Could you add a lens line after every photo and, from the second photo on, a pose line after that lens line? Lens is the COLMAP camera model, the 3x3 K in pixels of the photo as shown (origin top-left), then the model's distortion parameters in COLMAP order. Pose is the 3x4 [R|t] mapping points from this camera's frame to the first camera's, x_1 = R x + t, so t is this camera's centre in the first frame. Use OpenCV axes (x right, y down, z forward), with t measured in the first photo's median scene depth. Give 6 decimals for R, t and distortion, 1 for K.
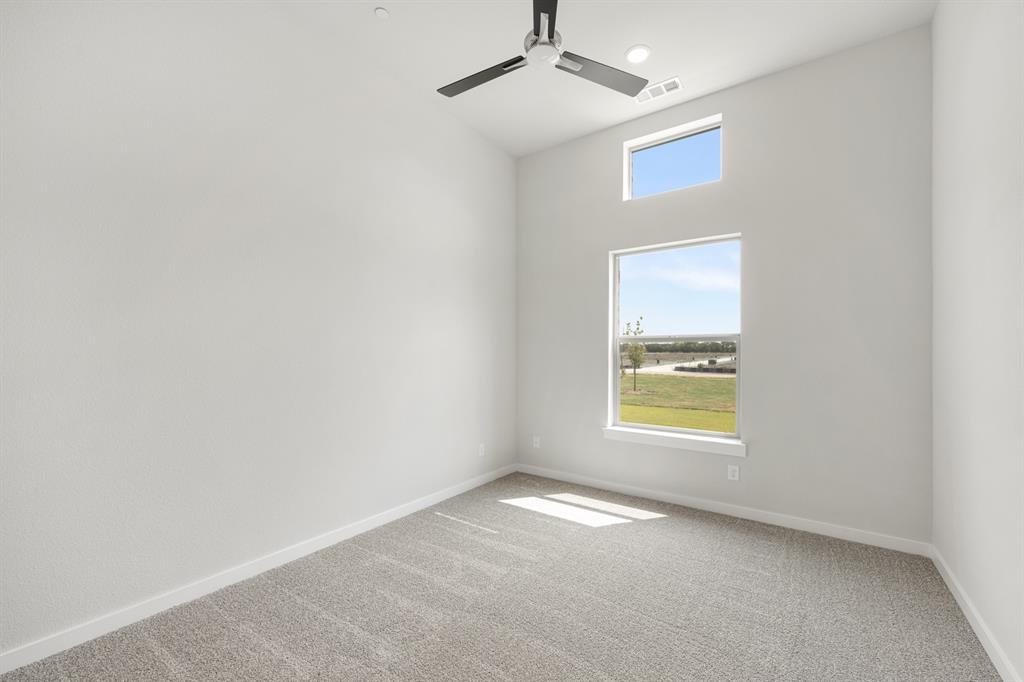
lens RADIAL K [[436.8, 0, 538.1], [0, 436.8, 352.5], [0, 0, 1]] dist [0.000681, 0.000003]
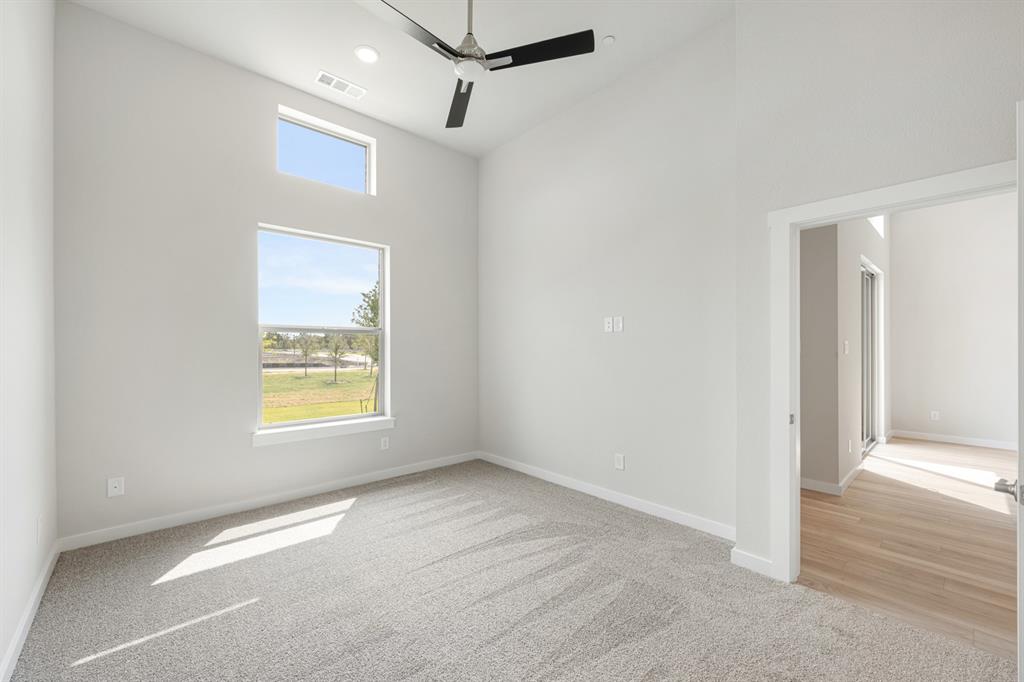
lens RADIAL K [[408.6, 0, 513.2], [0, 408.6, 346.5], [0, 0, 1]] dist [-0.000587, -0.000166]
pose [[0.213247, -0.005869, 0.976981, -0.568609], [-0.005383, 0.999960, 0.007182, -0.002844], [-0.976983, -0.006790, 0.213207, 0.402638]]
